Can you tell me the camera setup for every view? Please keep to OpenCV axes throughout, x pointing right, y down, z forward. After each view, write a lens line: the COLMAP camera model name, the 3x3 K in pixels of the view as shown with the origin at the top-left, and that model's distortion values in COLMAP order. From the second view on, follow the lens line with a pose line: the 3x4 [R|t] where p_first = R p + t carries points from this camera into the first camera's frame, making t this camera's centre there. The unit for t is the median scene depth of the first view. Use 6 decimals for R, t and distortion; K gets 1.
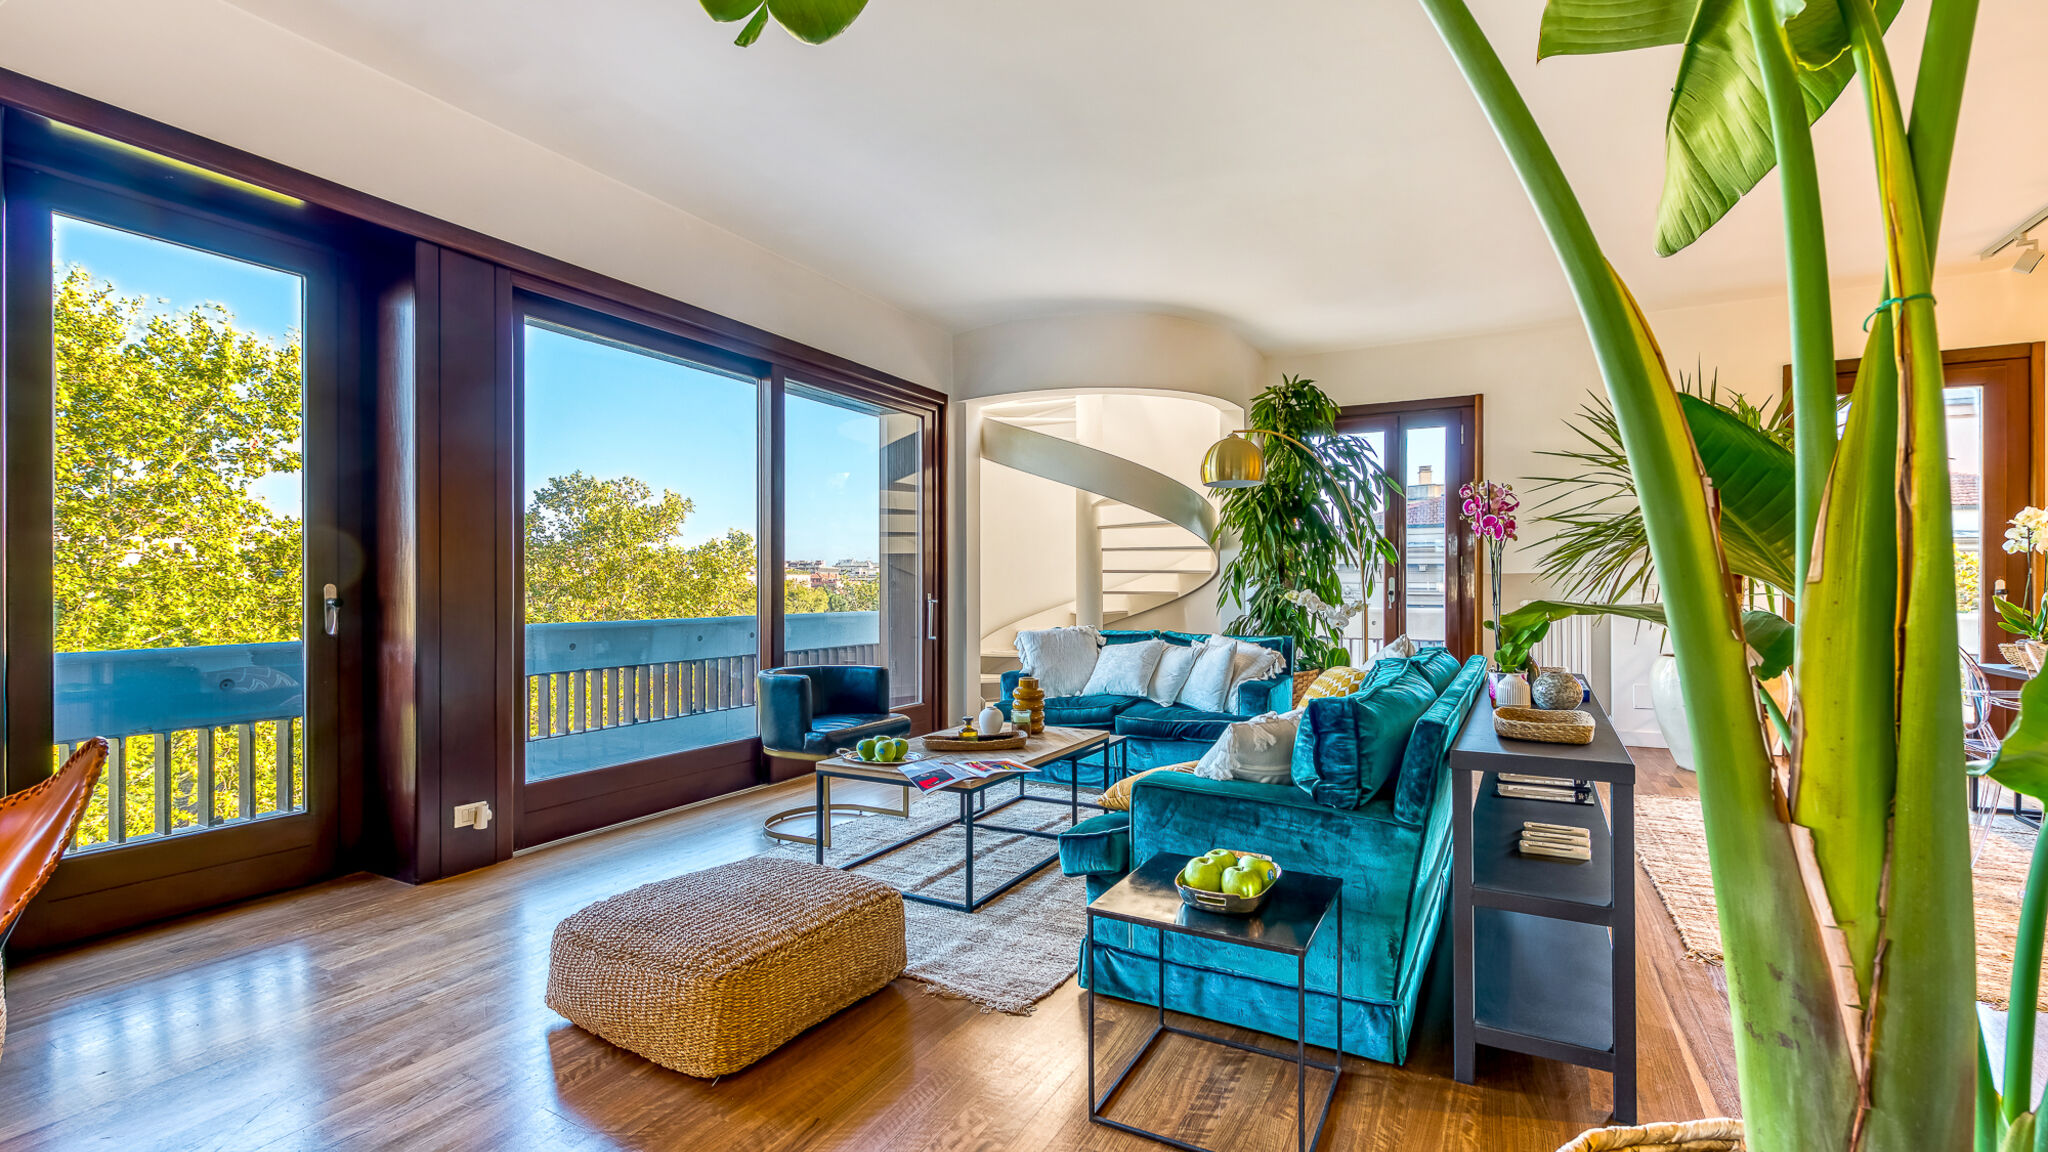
lens RADIAL K [[887.7, 0, 1024.0], [0, 887.7, 576.0], [0, 0, 1]] dist [-0.000193, -0.000015]
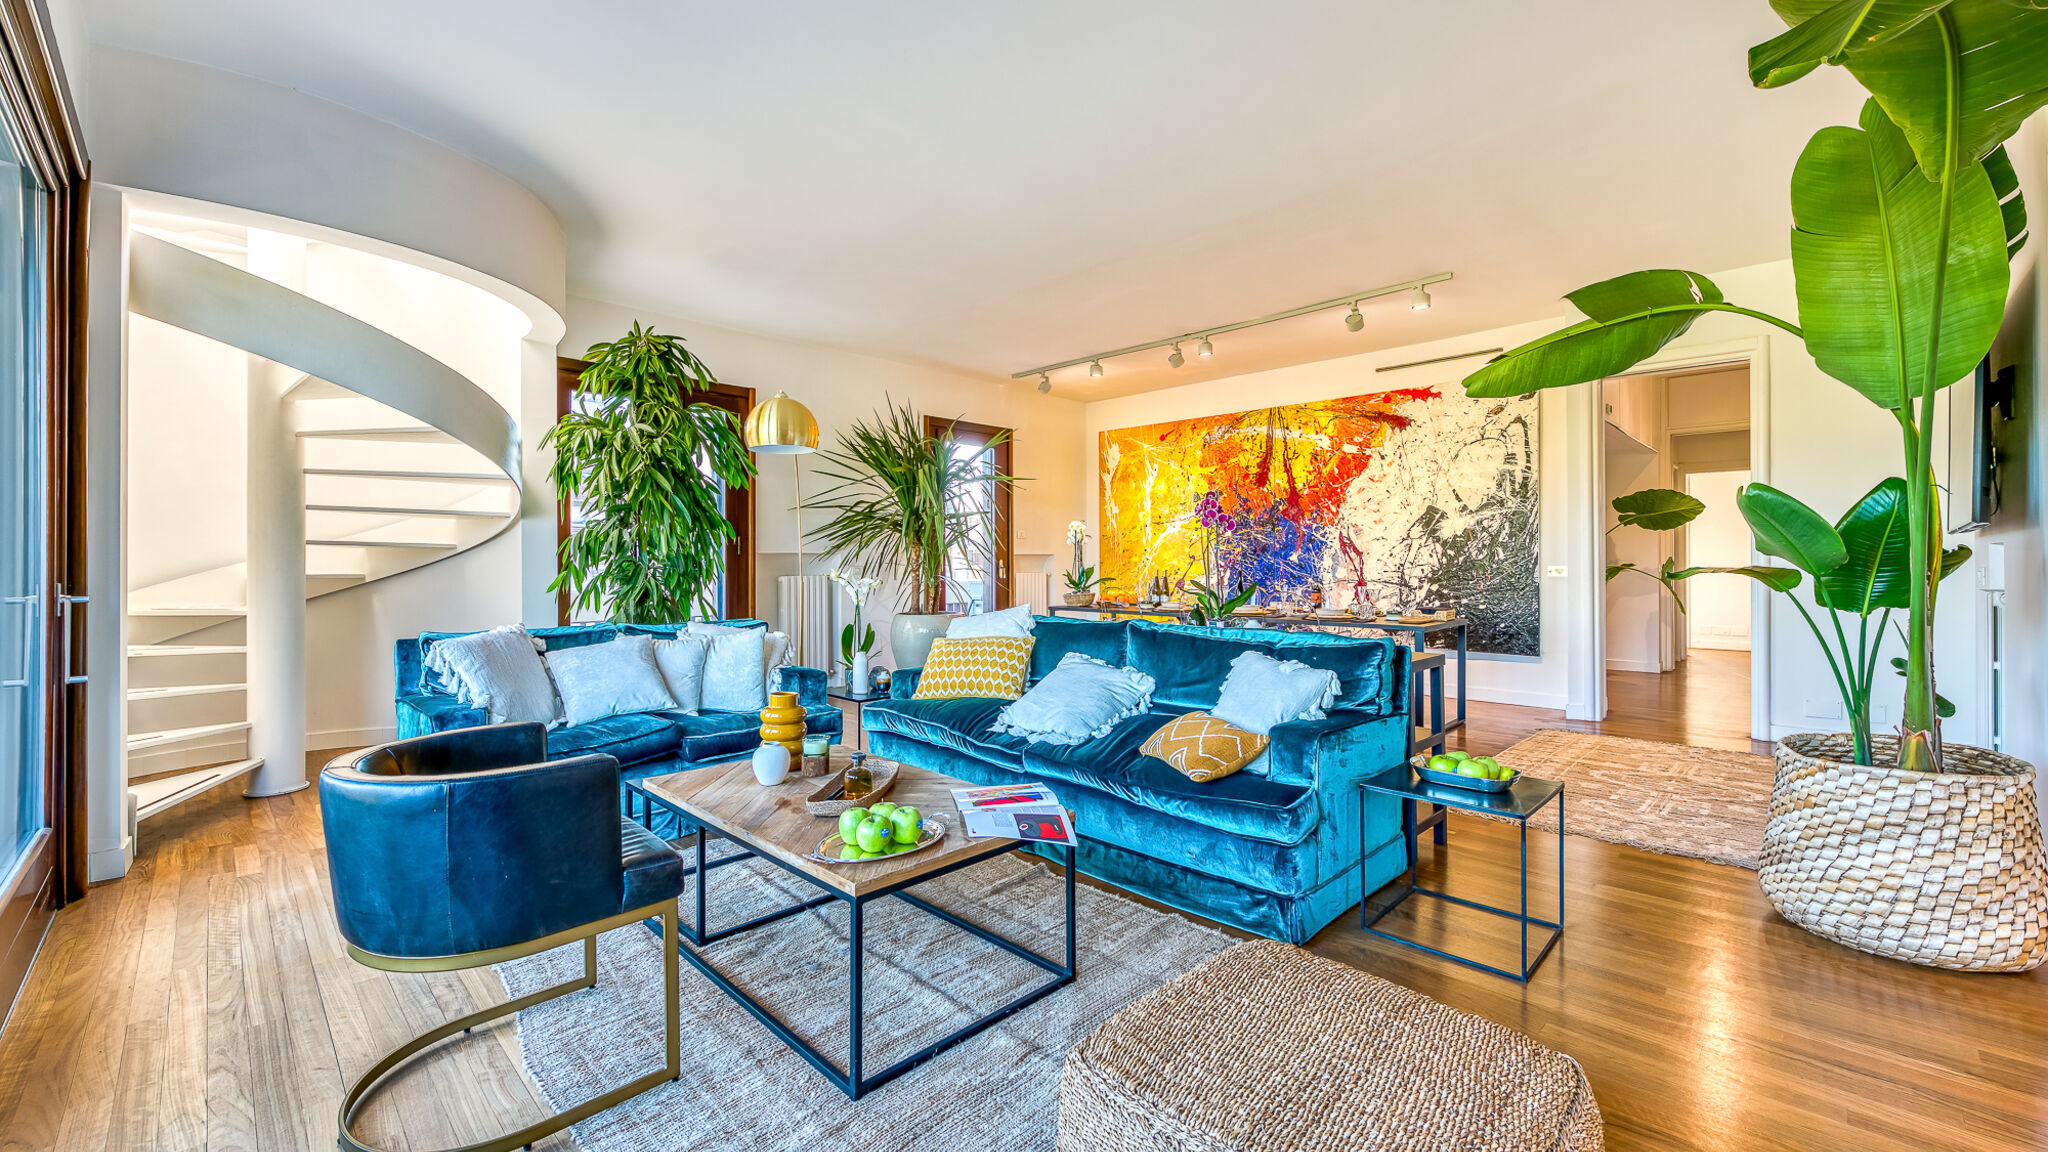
lens RADIAL K [[836.1, 0, 1021.8], [0, 836.1, 564.1], [0, 0, 1]] dist [0.000456, 0.000182]
pose [[0.302104, -0.000513, 0.953275, -0.391637], [-0.003045, 0.999994, 0.001503, 0.007052], [-0.953270, -0.003357, 0.302101, 0.415280]]
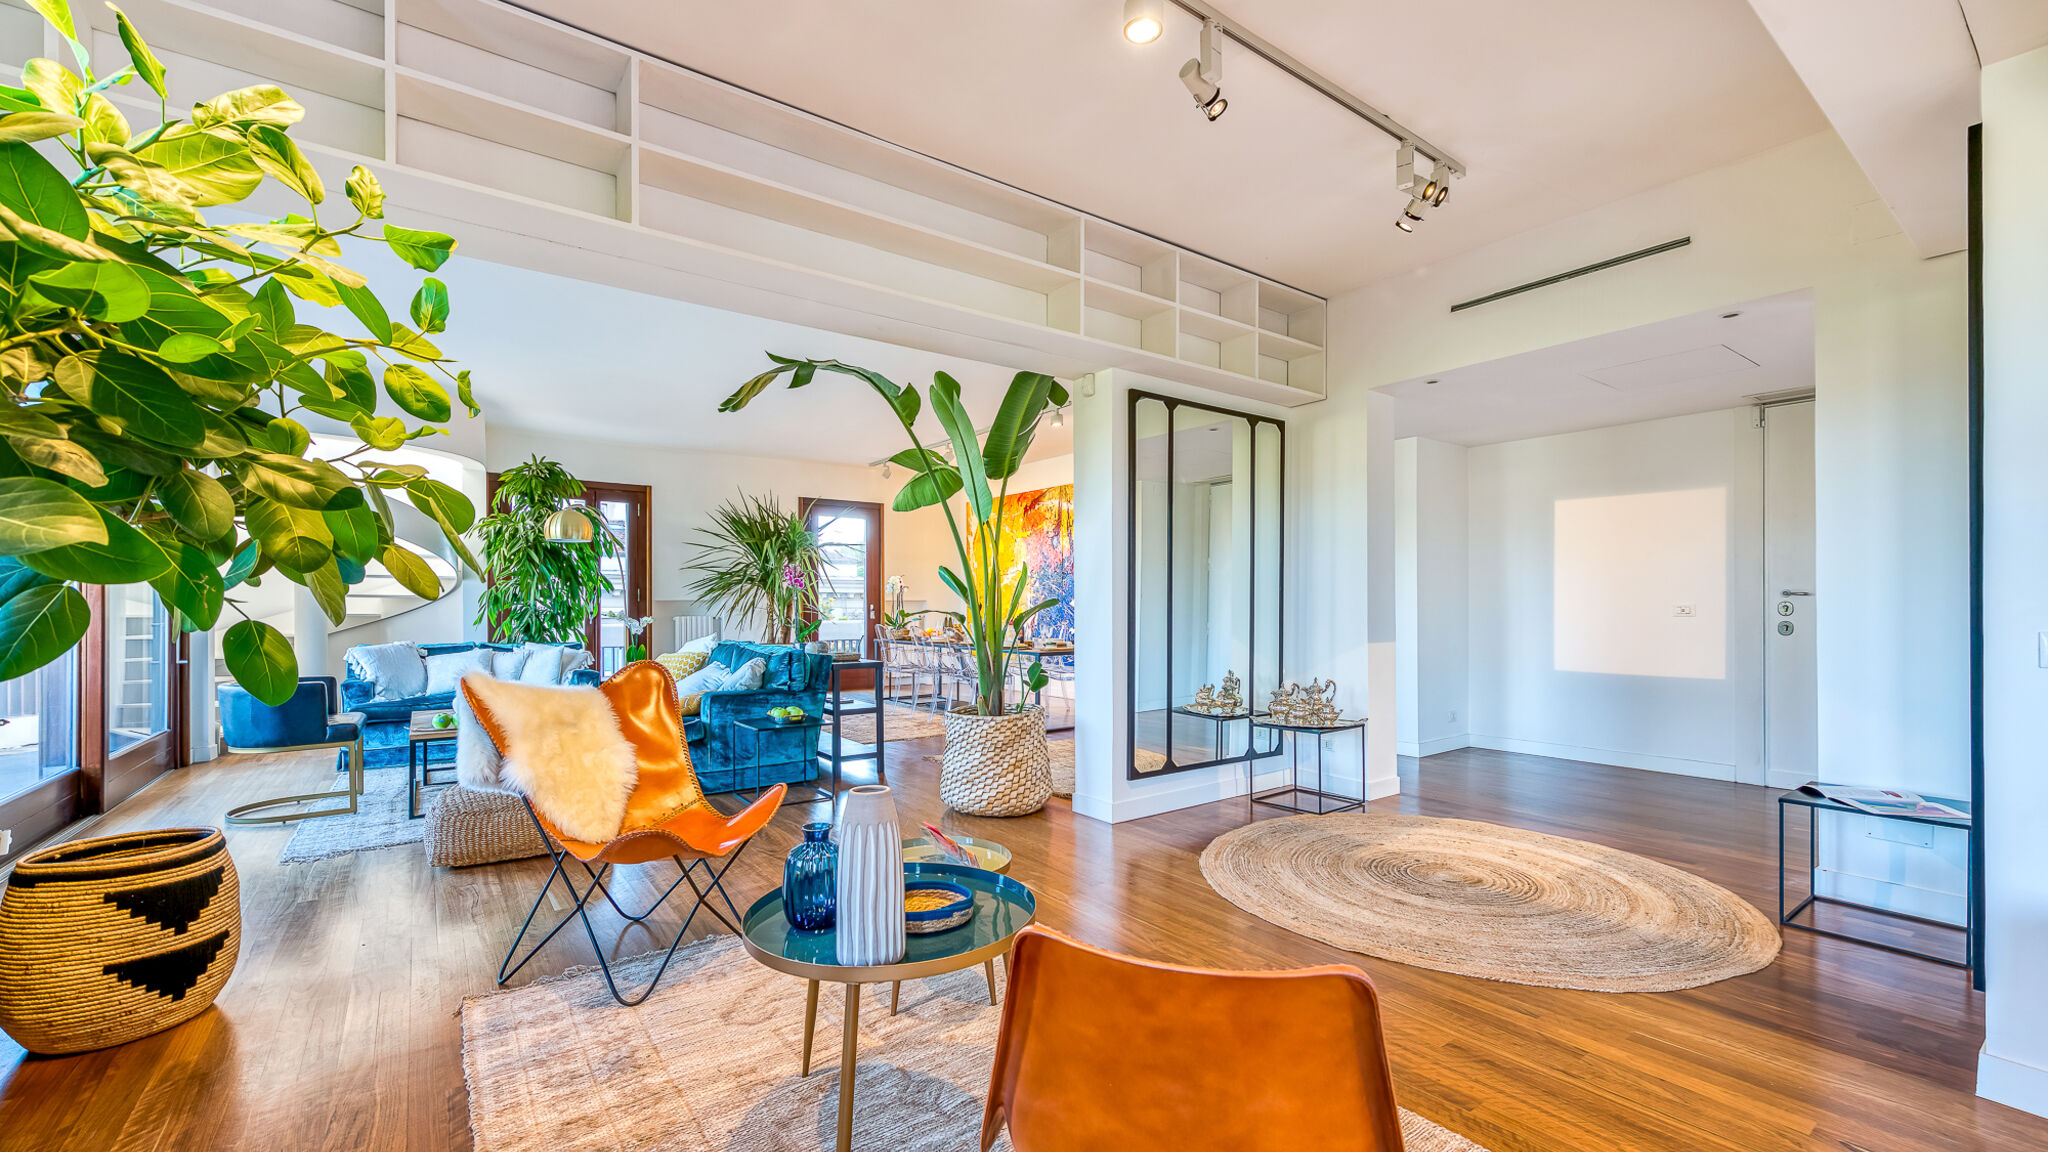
lens RADIAL K [[841.7, 0, 1024.1], [0, 841.7, 602.9], [0, 0, 1]] dist [-0.000256, -0.000032]
pose [[0.422612, 0.005992, 0.906291, -0.578810], [-0.006033, 0.999975, -0.003798, 0.002750], [-0.906291, -0.003862, 0.422638, -0.234929]]
